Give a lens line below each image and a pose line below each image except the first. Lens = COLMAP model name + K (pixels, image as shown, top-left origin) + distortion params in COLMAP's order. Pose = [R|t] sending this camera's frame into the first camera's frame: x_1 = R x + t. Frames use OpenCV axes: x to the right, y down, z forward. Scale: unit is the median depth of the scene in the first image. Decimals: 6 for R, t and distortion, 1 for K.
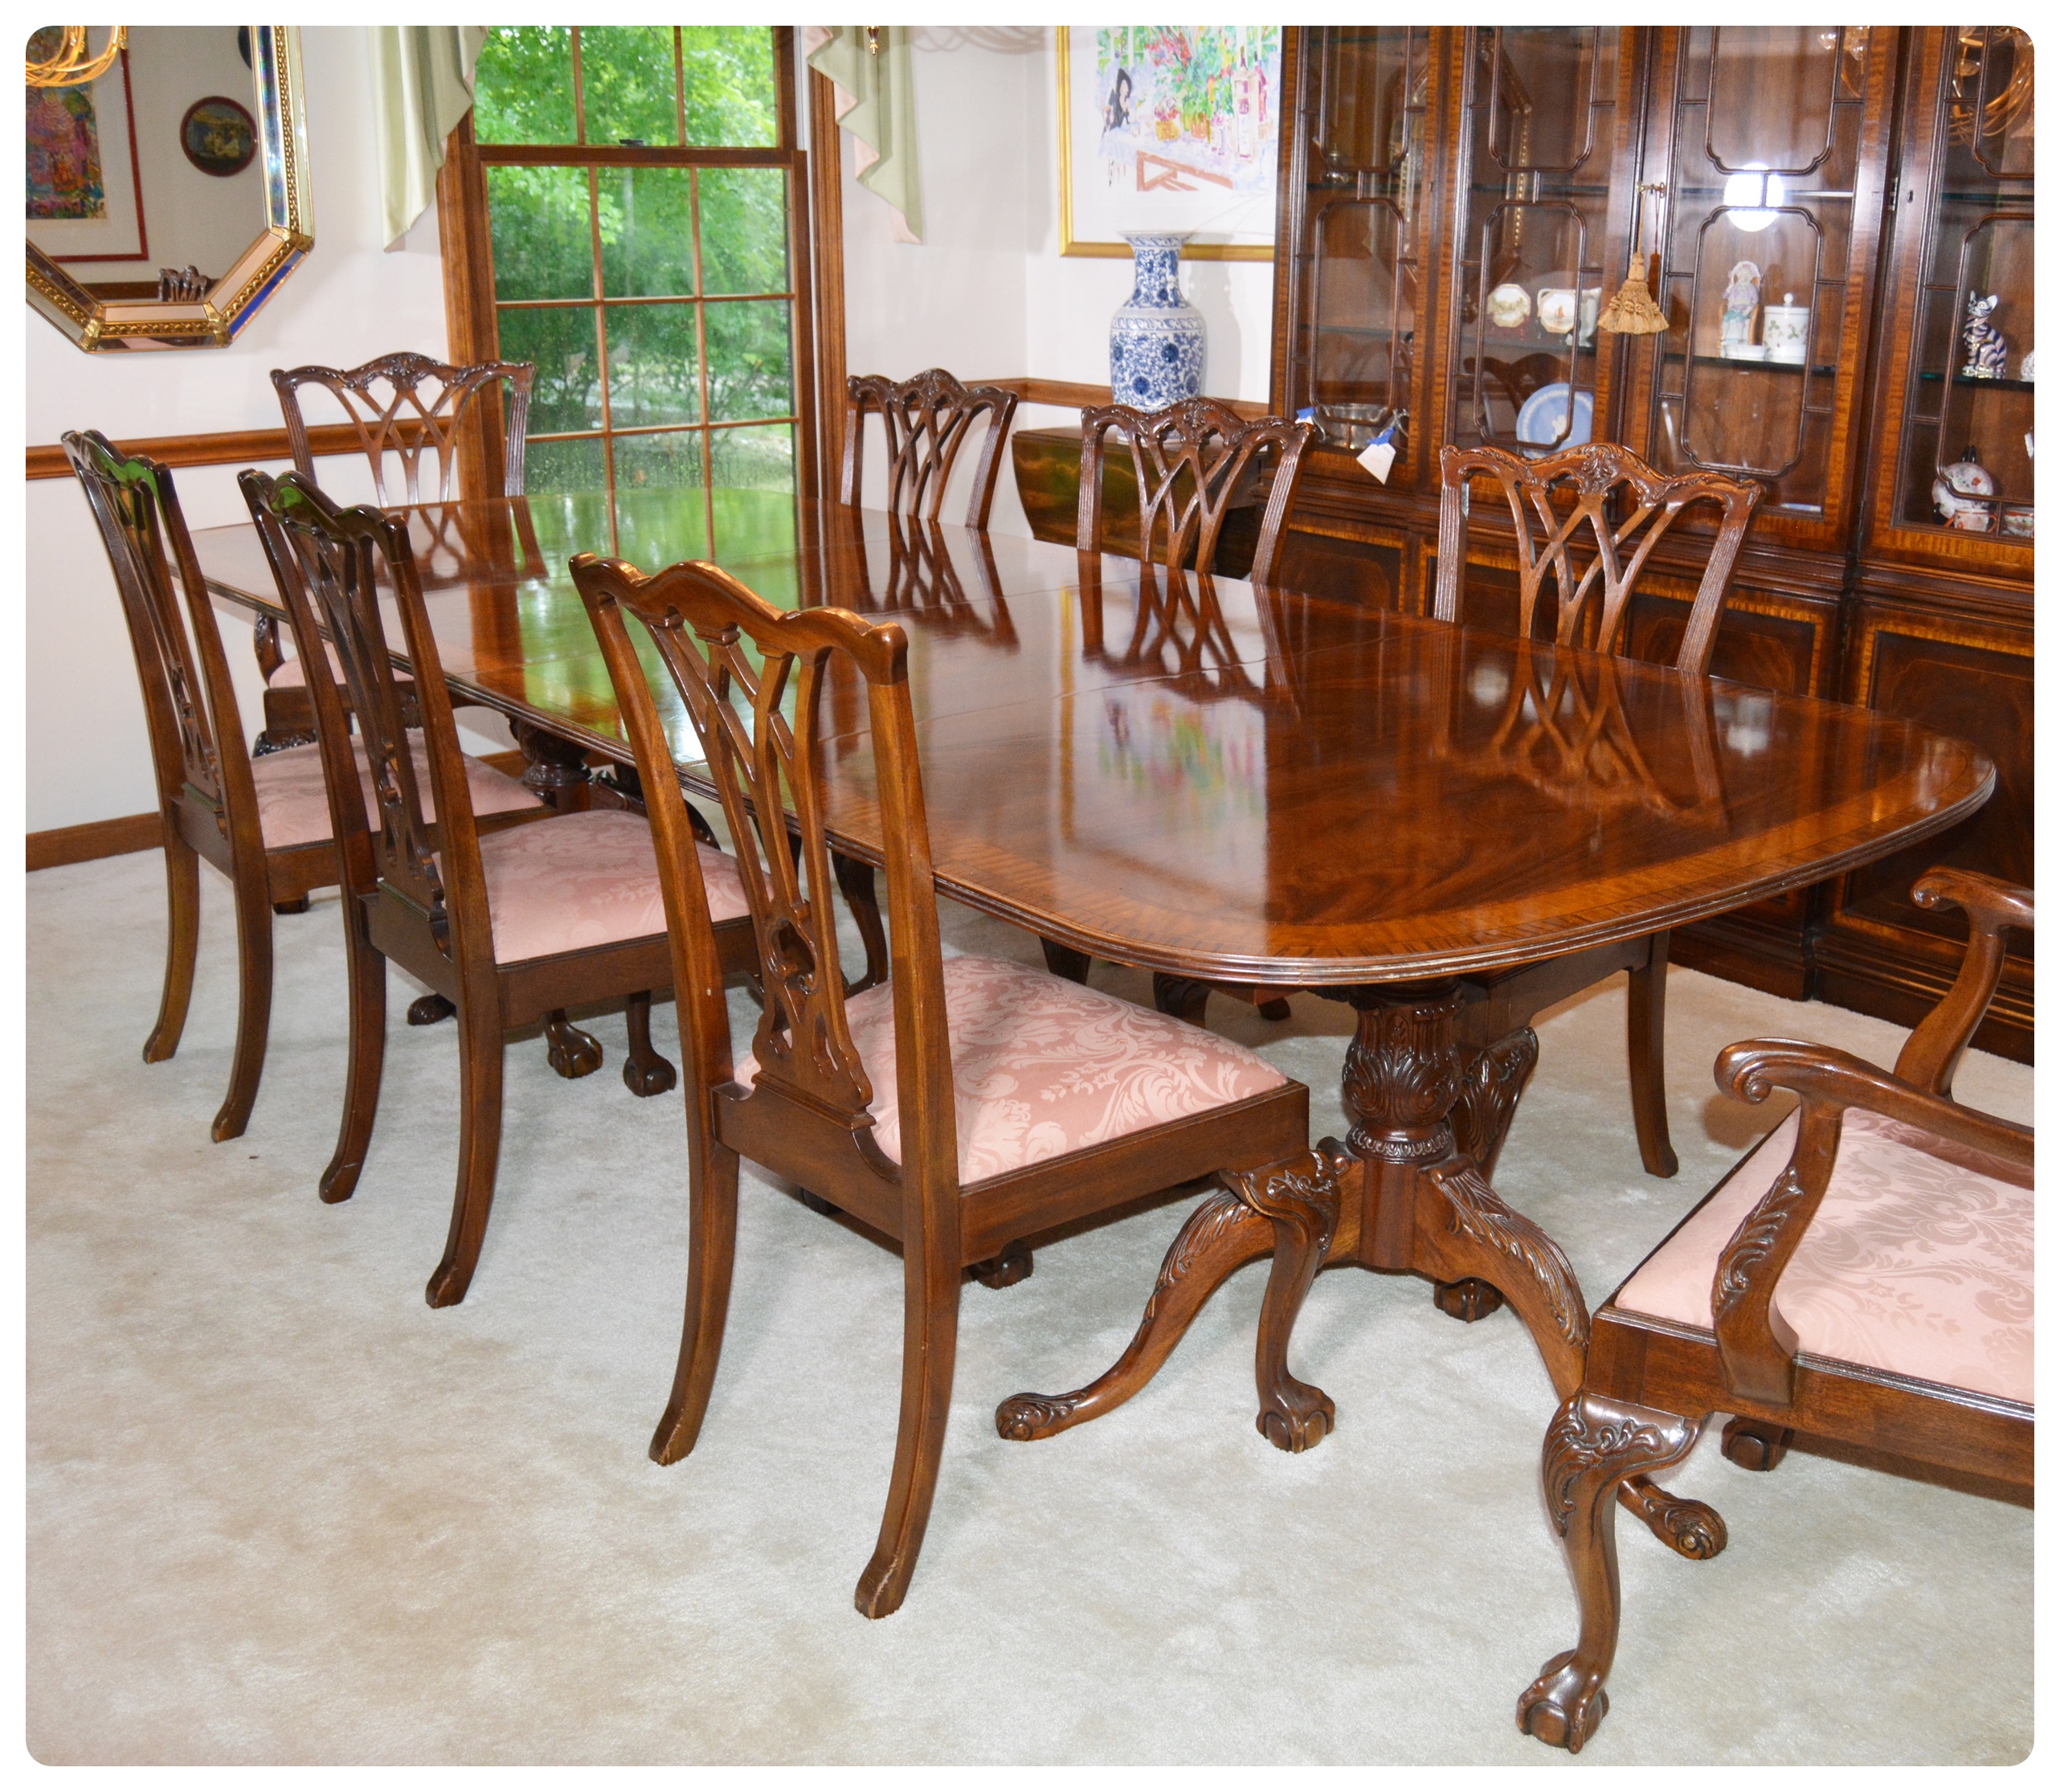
lens RADIAL K [[2126.2, 0, 1167.7], [0, 2126.2, 904.0], [0, 0, 1]] dist [-0.083552, 0.013293]
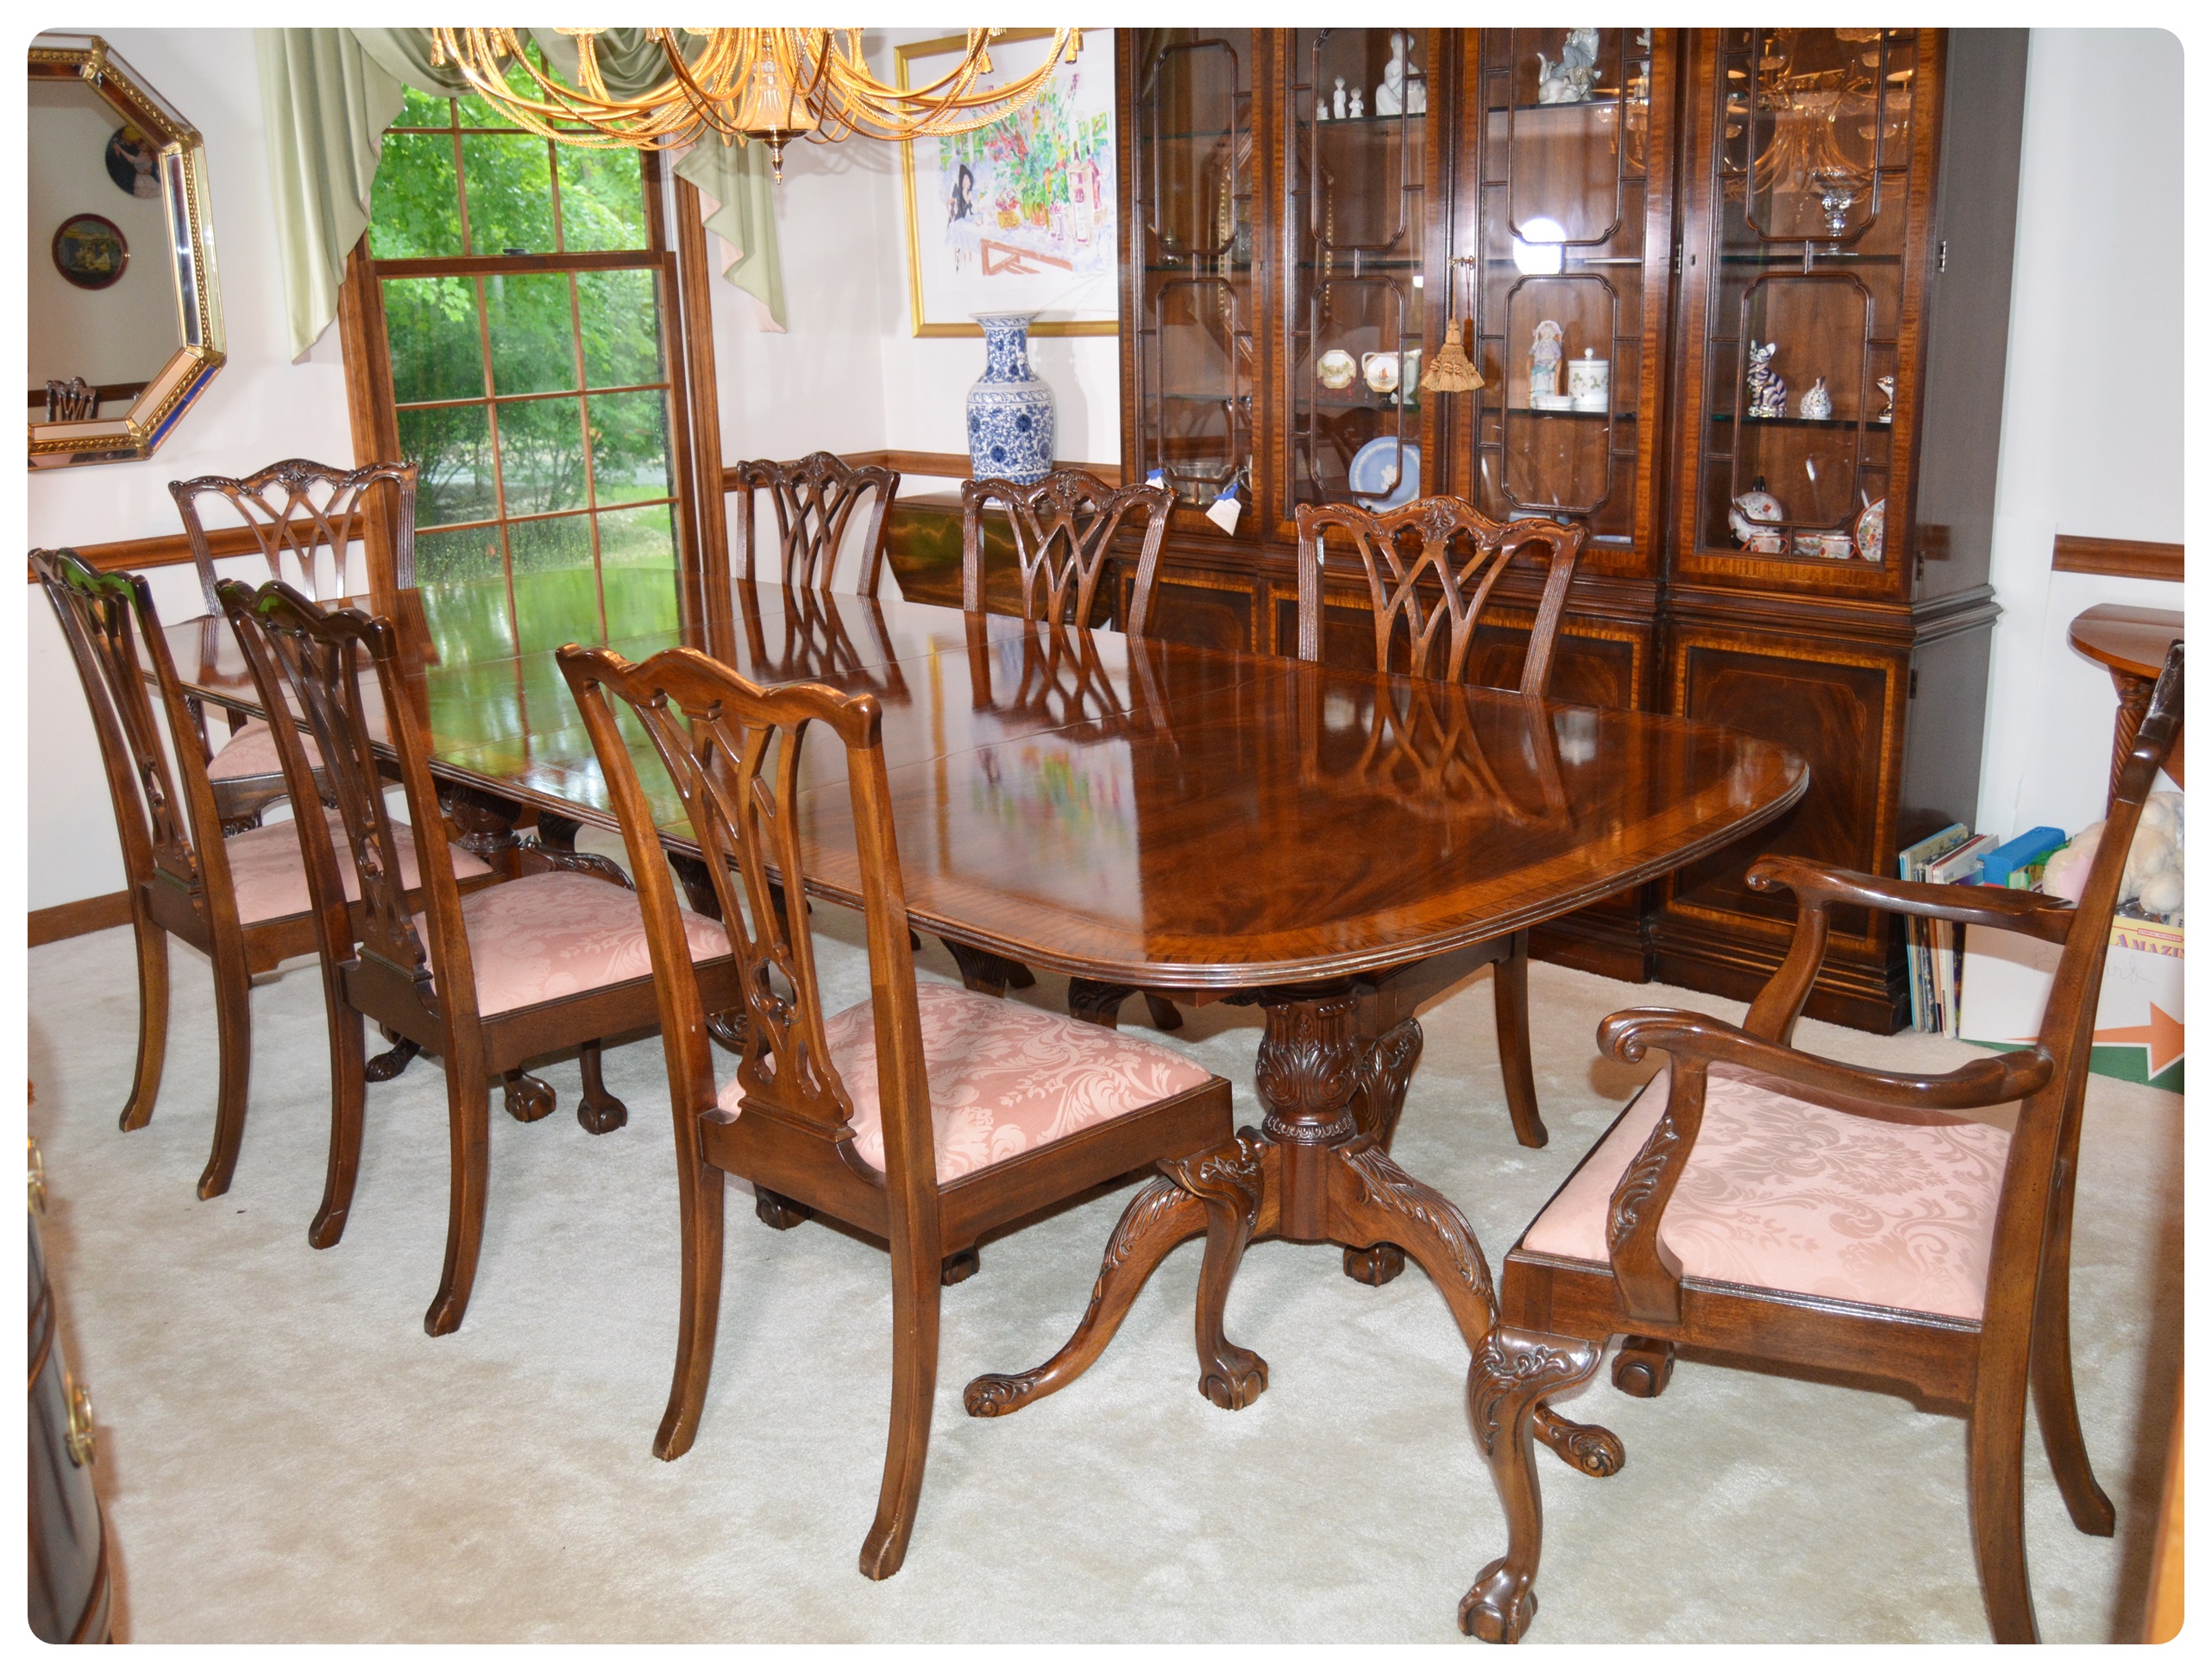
lens RADIAL K [[2064.0, 0, 1106.0], [0, 2064.0, 836.0], [0, 0, 1]] dist [-0.081292, 0.017583]
pose [[0.997120, -0.055860, 0.051296, -0.031283], [0.058200, 0.997276, -0.045322, 0.001320], [-0.048625, 0.048177, 0.997655, -0.062013]]
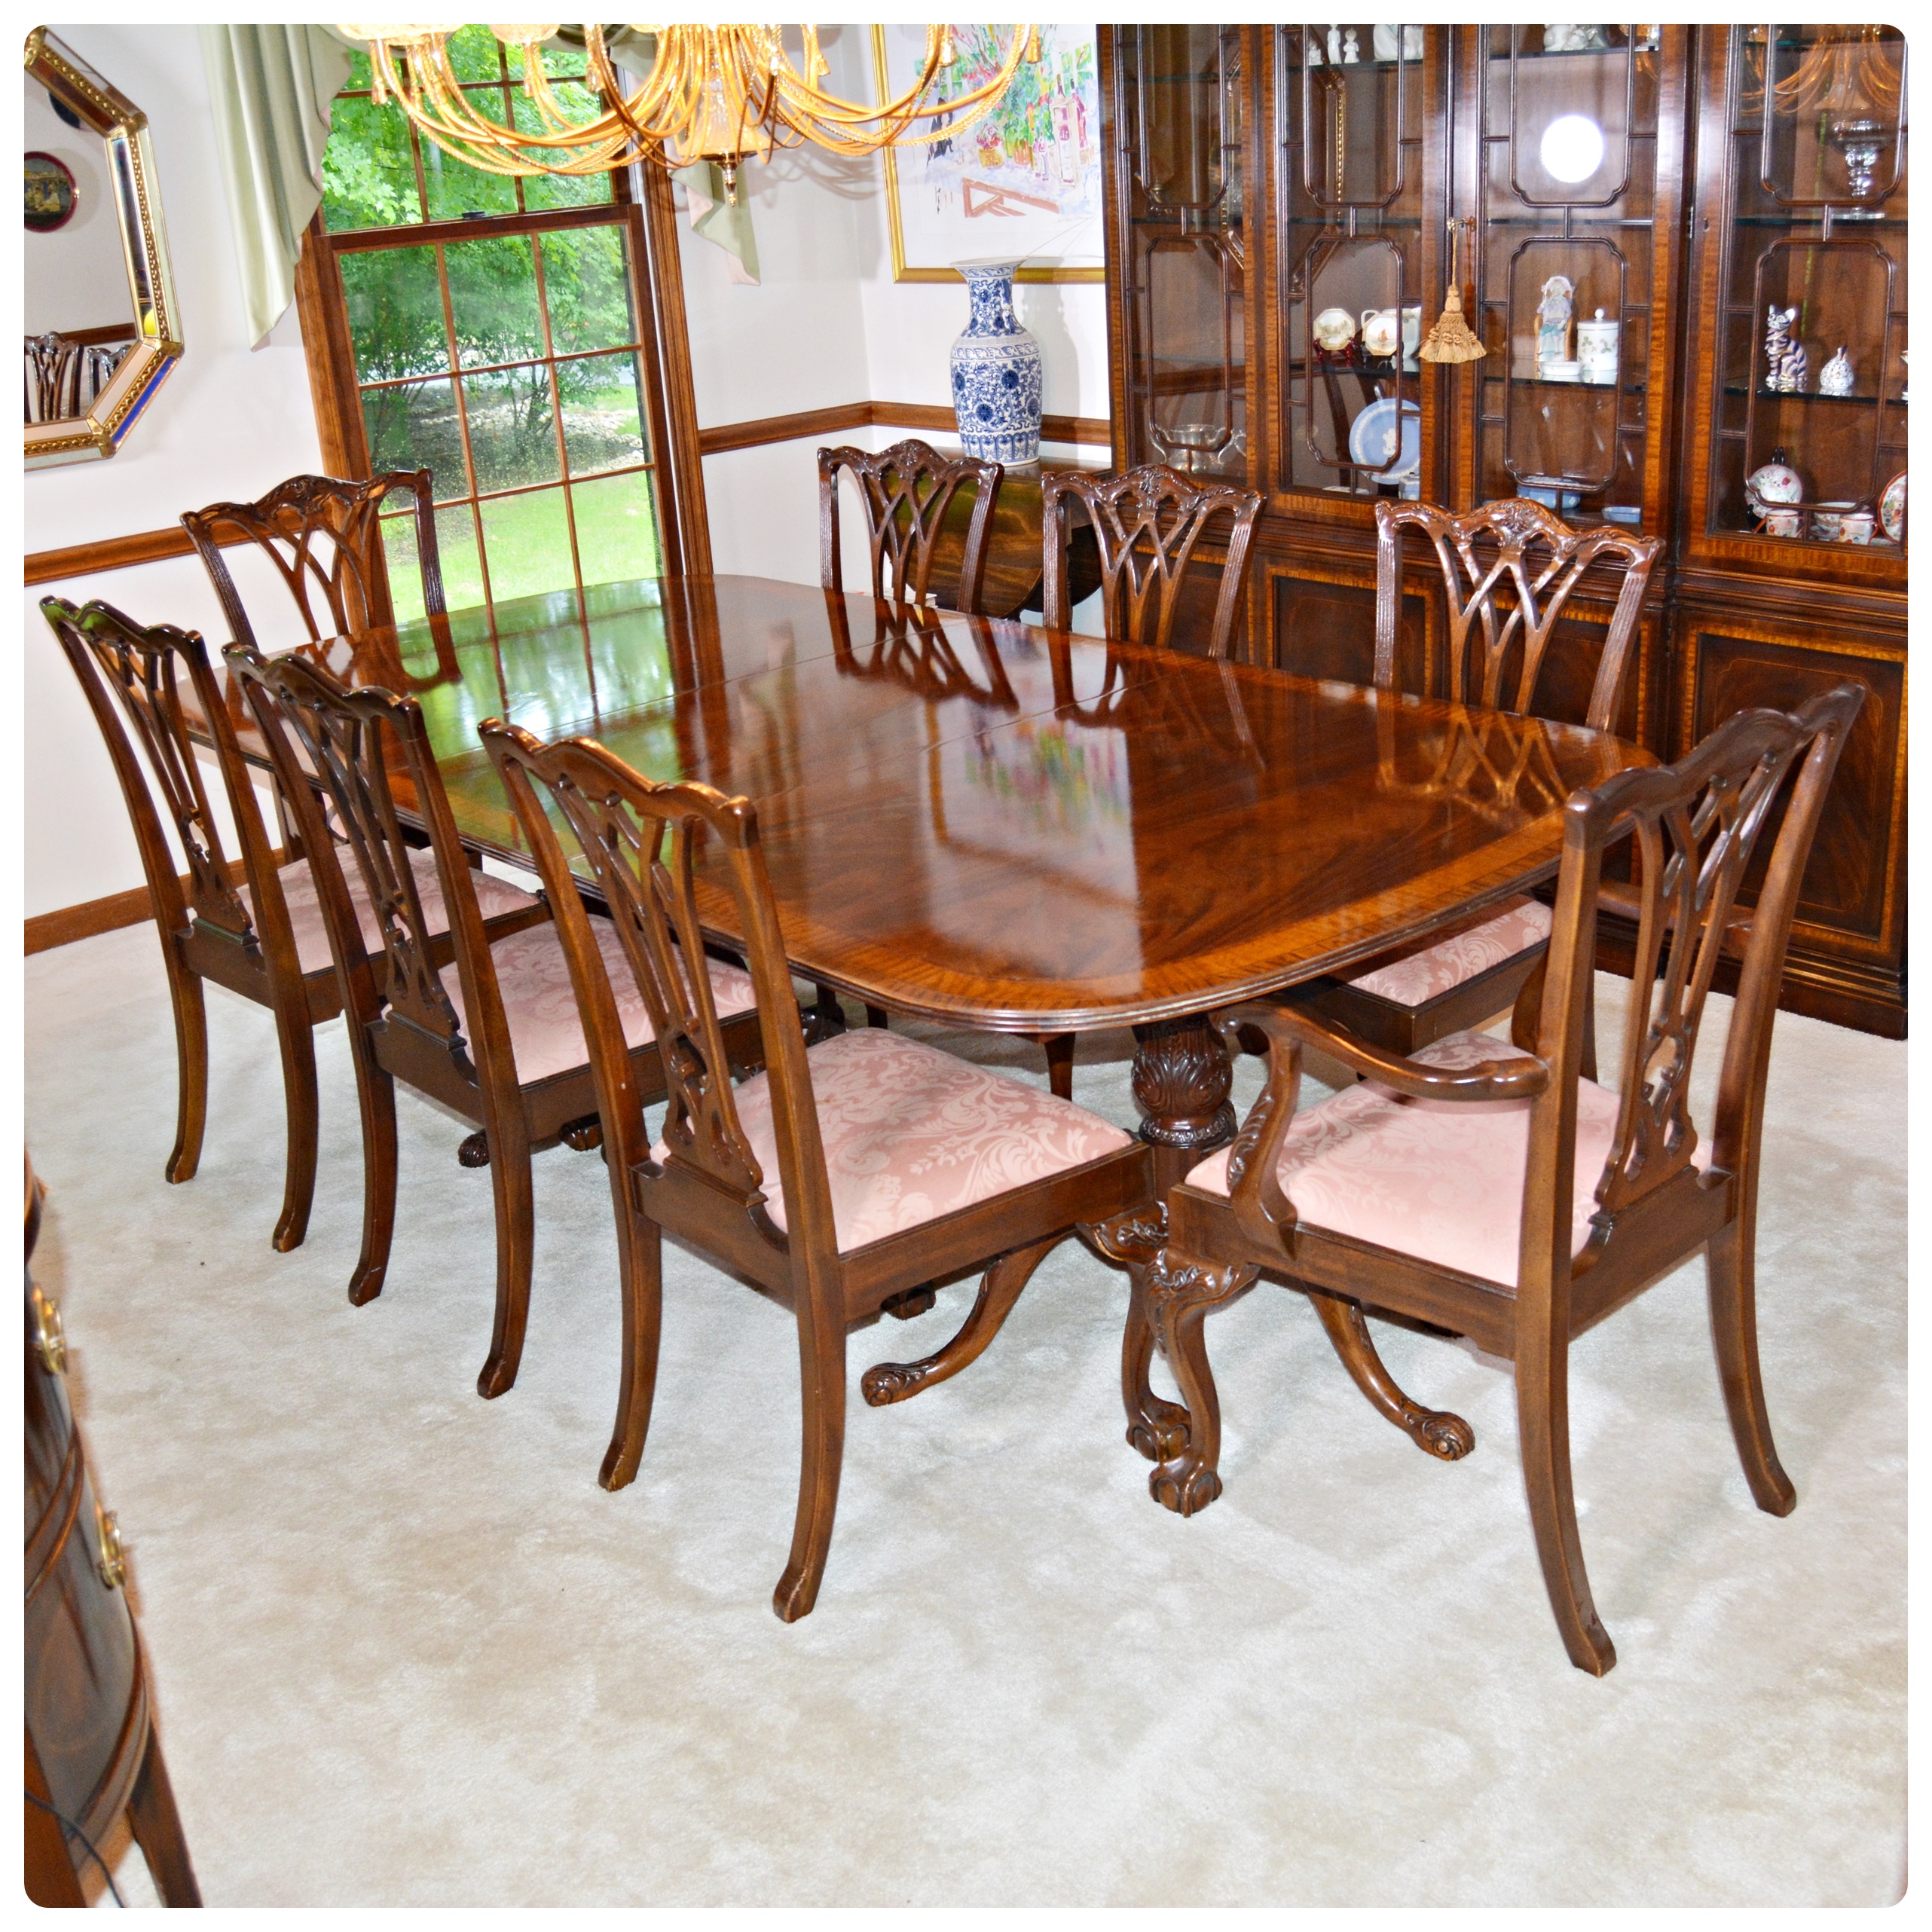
lens RADIAL K [[2189.1, 0, 1009.7], [0, 2189.1, 966.7], [0, 0, 1]] dist [-0.085254, 0.012968]
pose [[0.997252, -0.073008, -0.012566, -0.009104], [0.073626, 0.995538, 0.059024, -0.052225], [0.008201, -0.059787, 0.998177, -0.107003]]
